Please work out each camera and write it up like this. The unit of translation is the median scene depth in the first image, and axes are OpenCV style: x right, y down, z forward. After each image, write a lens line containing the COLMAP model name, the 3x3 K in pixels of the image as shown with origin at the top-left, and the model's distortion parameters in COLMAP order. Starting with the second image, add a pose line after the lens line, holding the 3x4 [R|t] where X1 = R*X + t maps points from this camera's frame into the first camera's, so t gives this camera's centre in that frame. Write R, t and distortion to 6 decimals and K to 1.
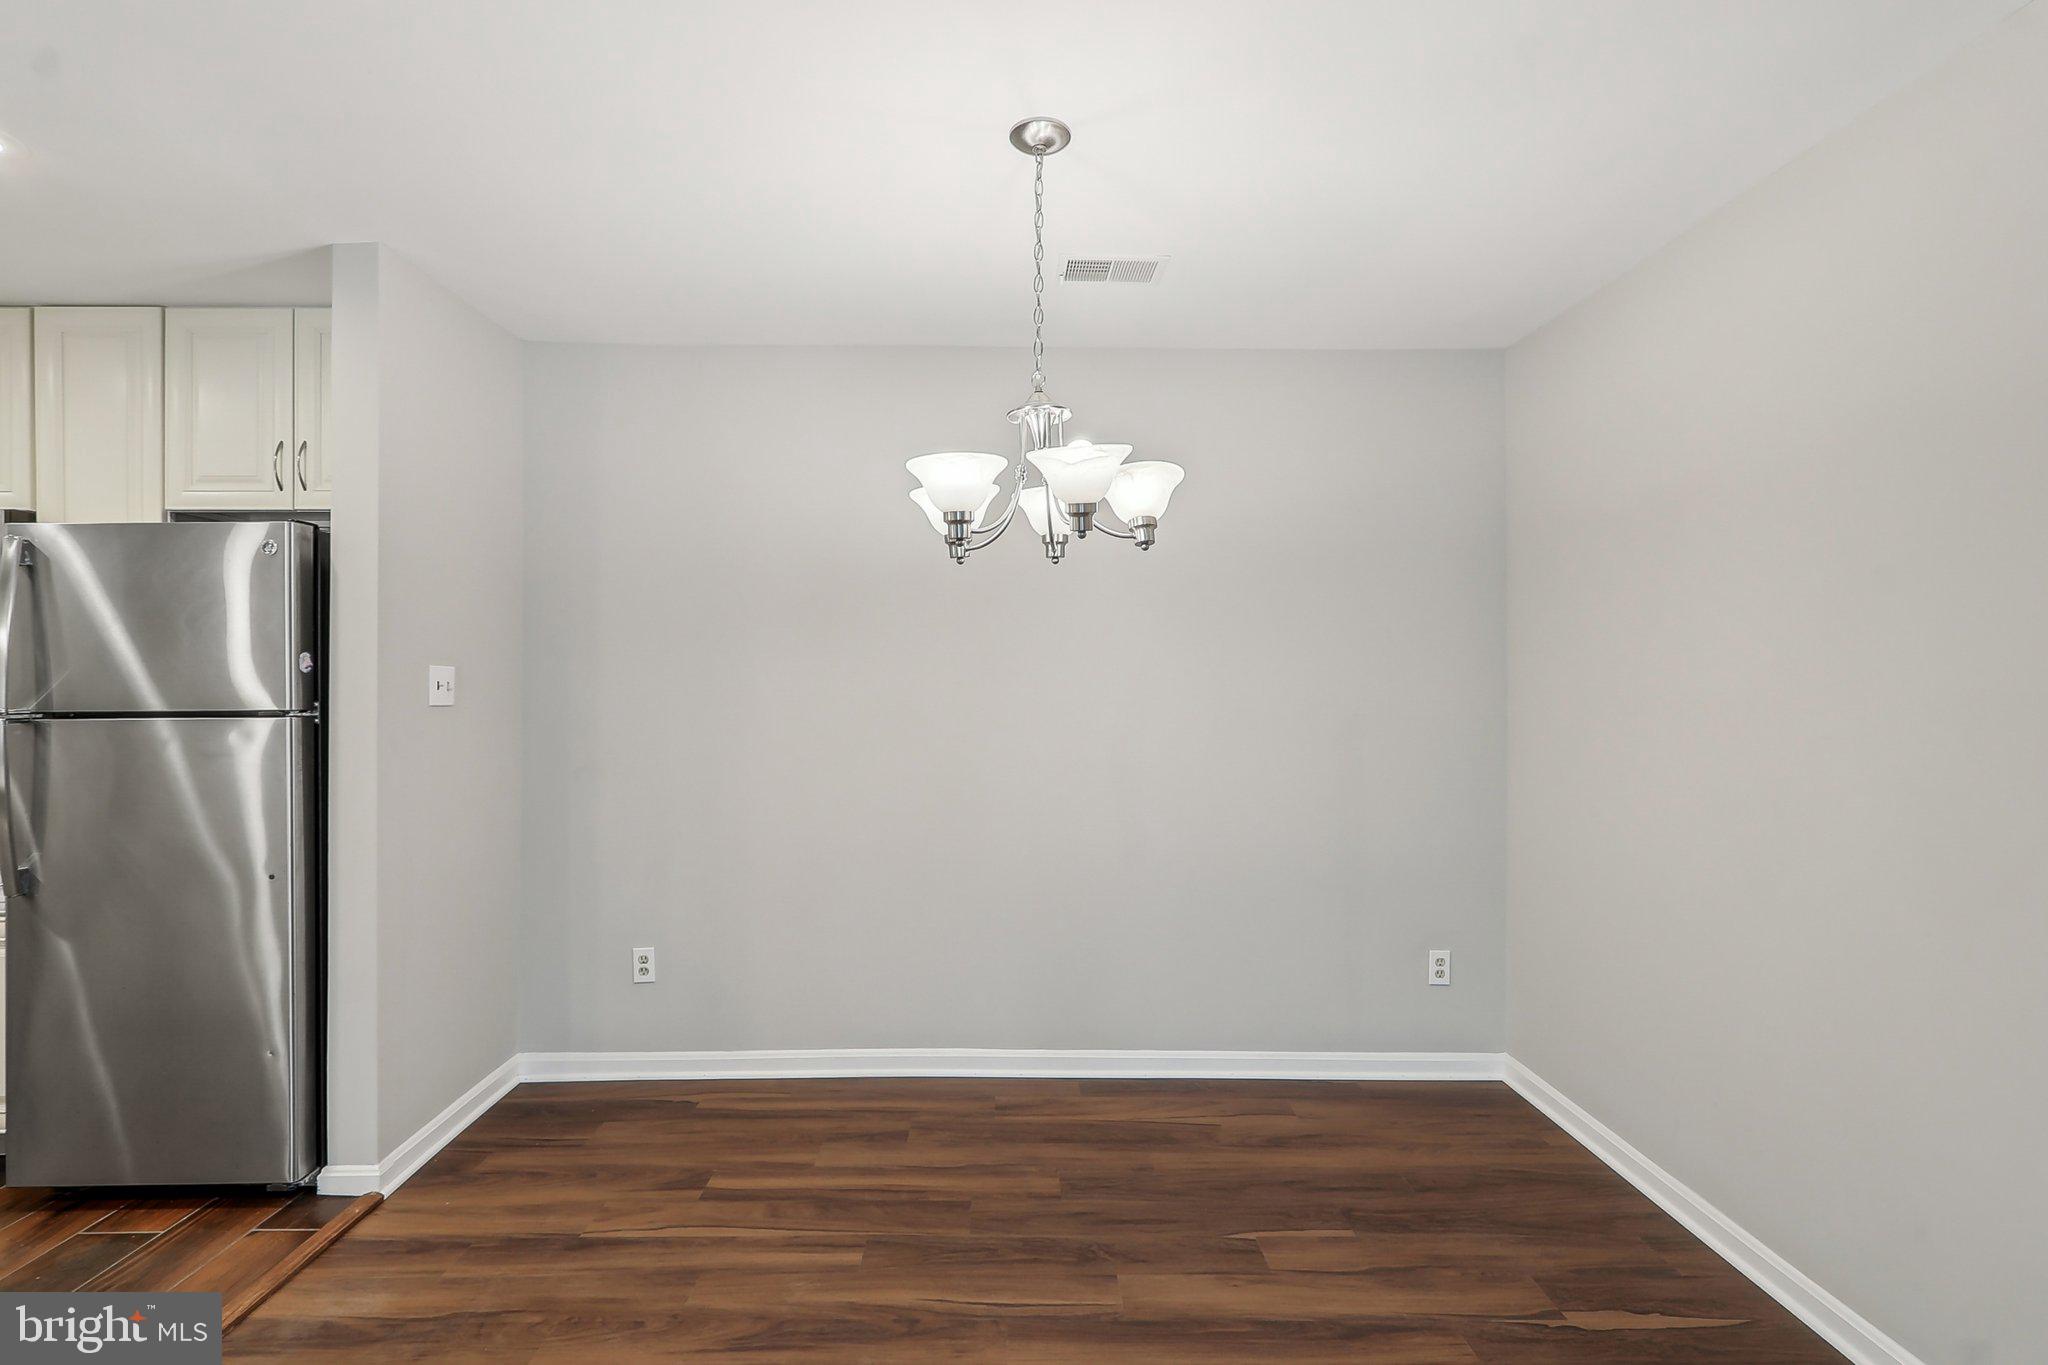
lens RADIAL K [[953.9, 0, 1012.7], [0, 953.9, 678.0], [0, 0, 1]] dist [0.002470, -0.000356]
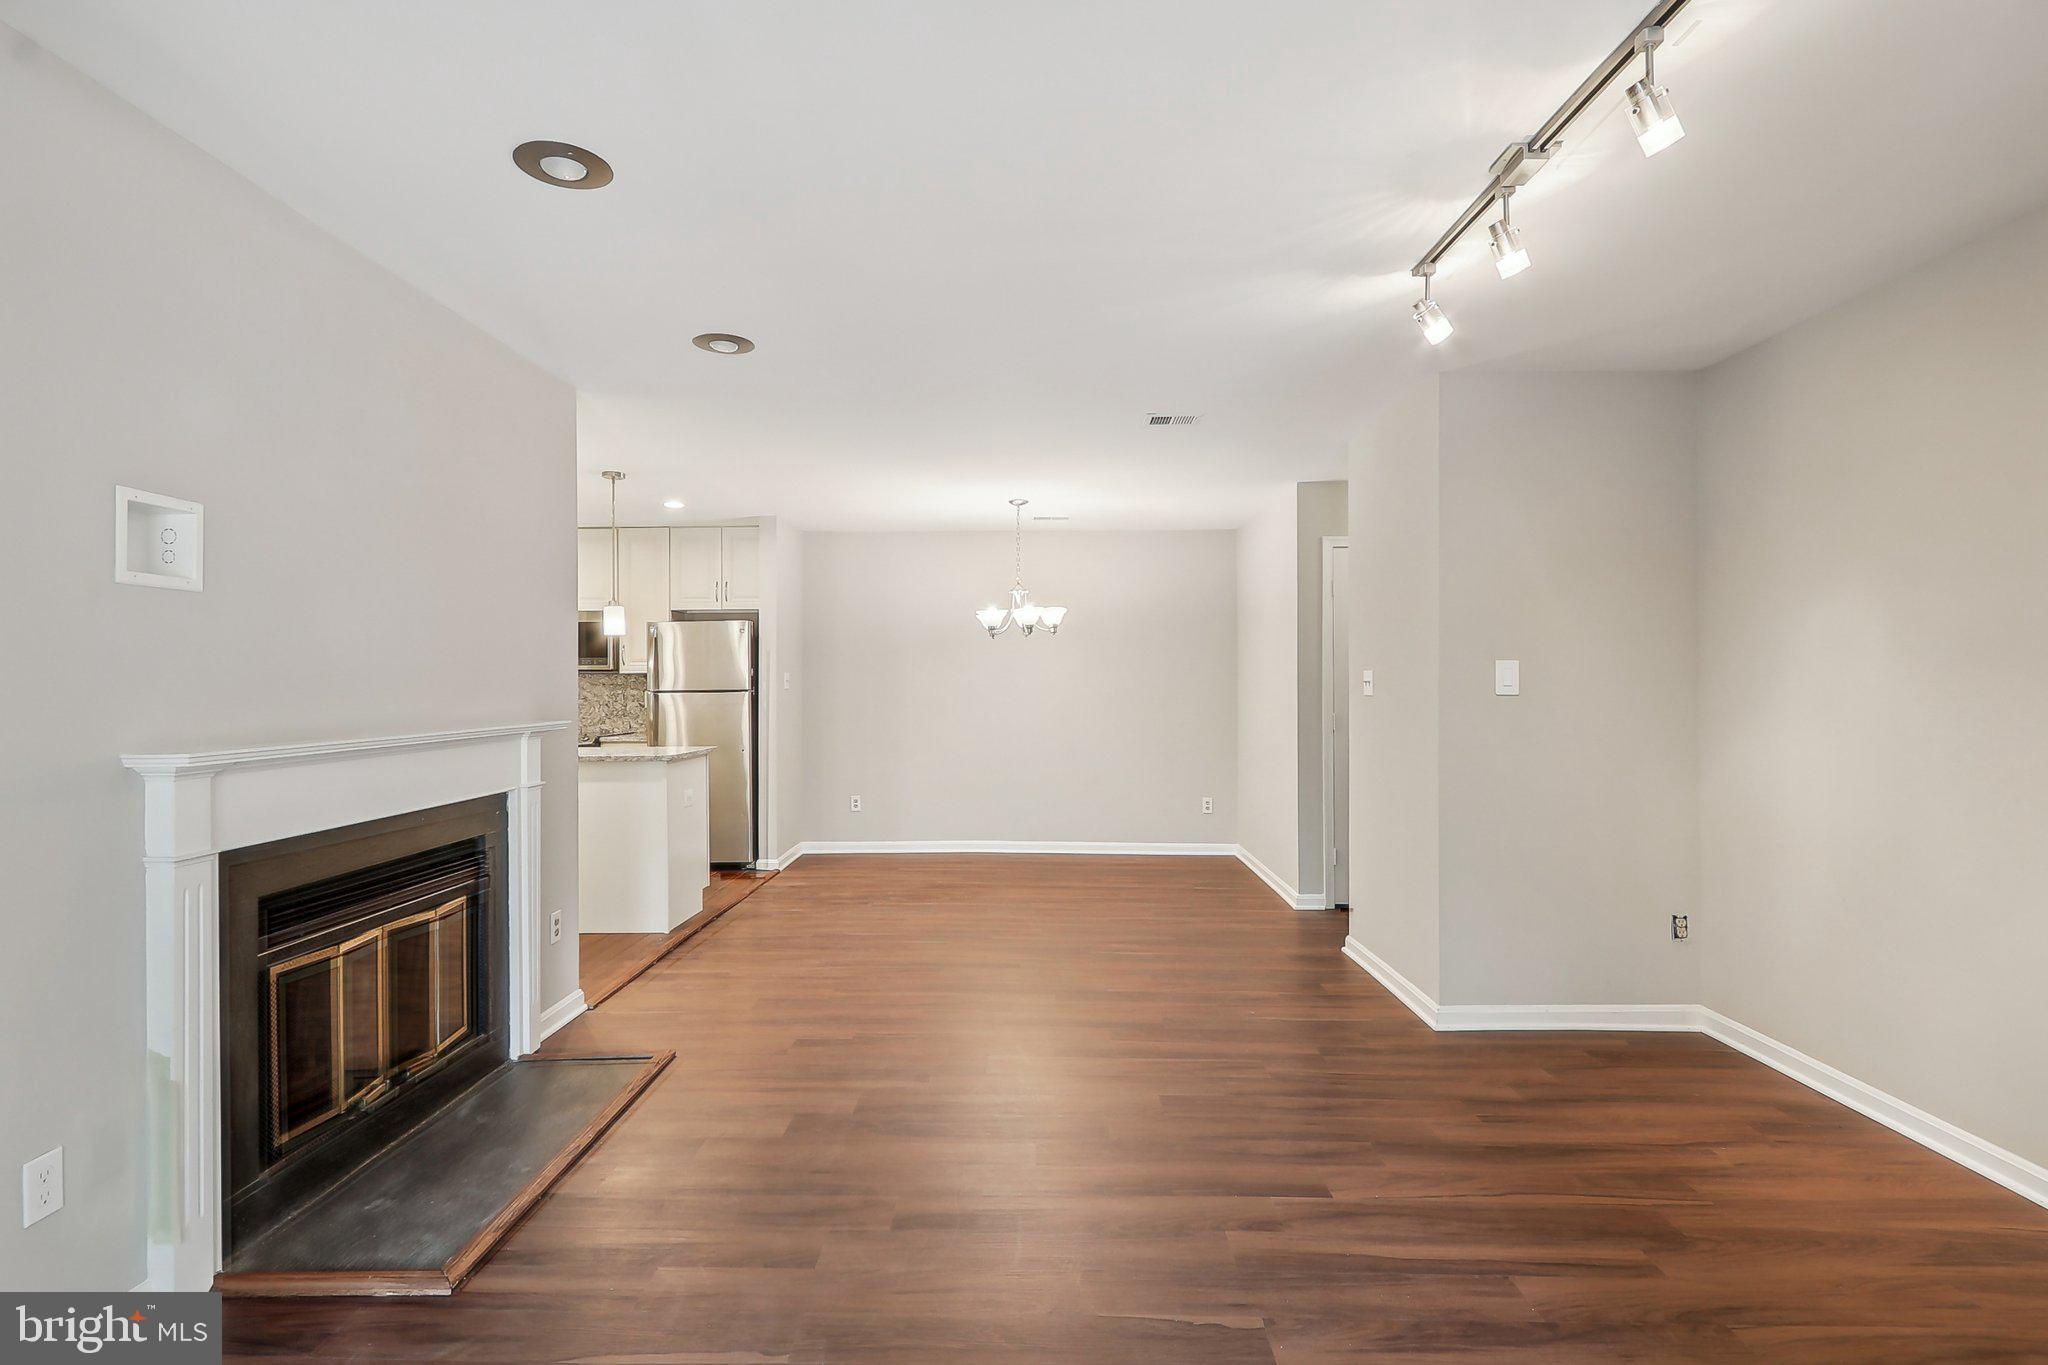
lens RADIAL K [[985.6, 0, 1017.9], [0, 985.6, 679.8], [0, 0, 1]] dist [0.001860, -0.000007]
pose [[0.999413, -0.003010, -0.034120, 0.106355], [0.003023, 0.999995, 0.000345, 0.006887], [0.034119, -0.000448, 0.999418, -1.755590]]
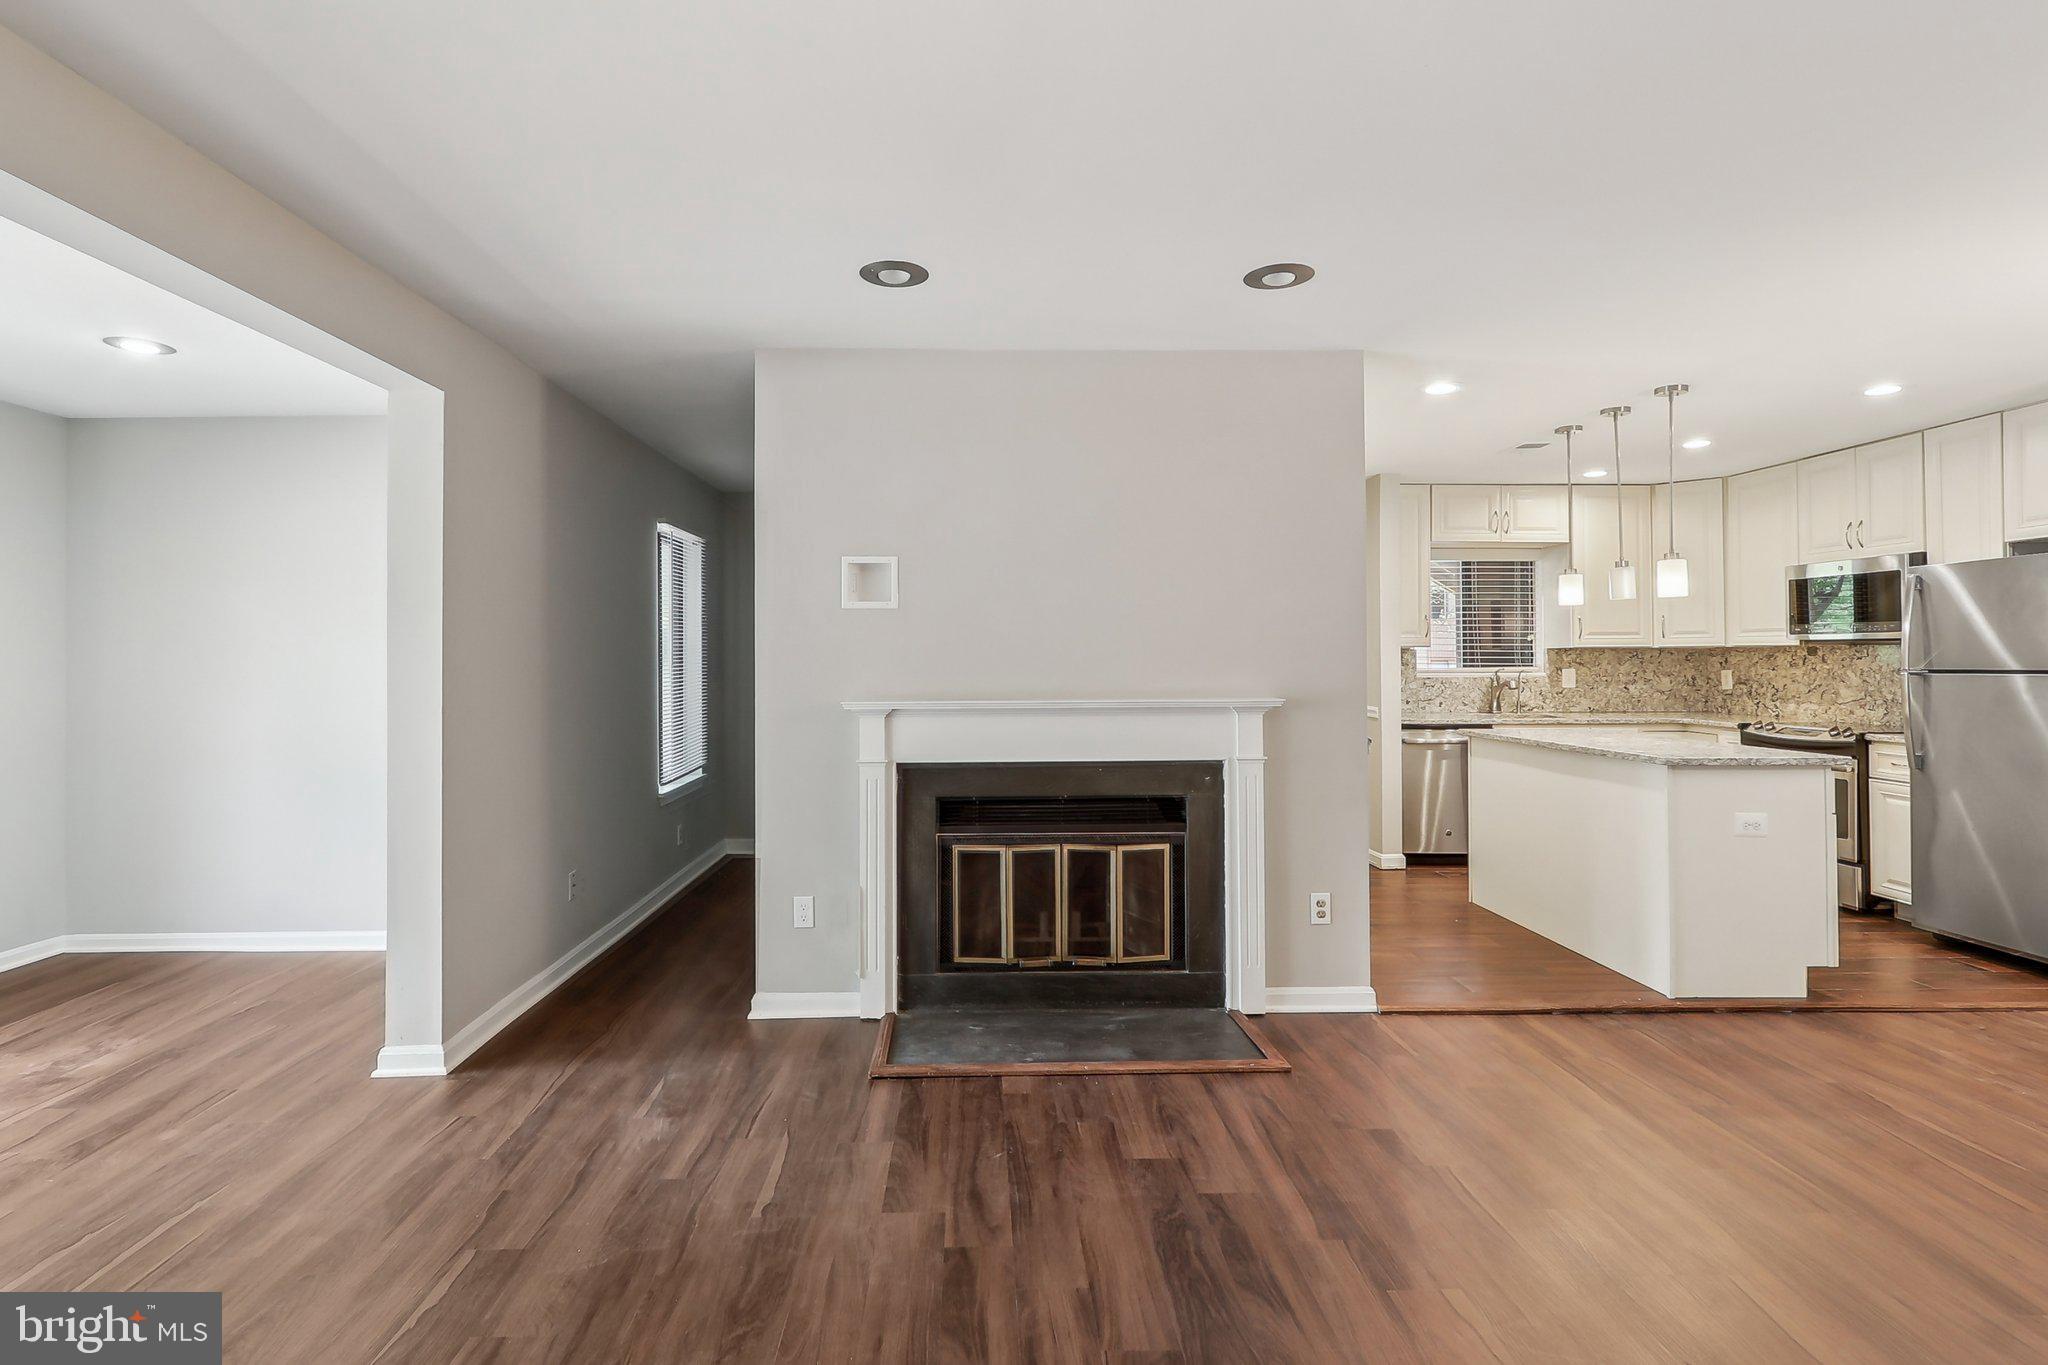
lens RADIAL K [[1003.4, 0, 986.5], [0, 1003.4, 646.1], [0, 0, 1]] dist [0.001739, -0.000445]
pose [[0.001785, -0.009573, -0.999953, 0.867293], [0.005803, 0.999937, -0.009562, -0.001030], [0.999982, -0.005786, 0.001841, -0.770846]]
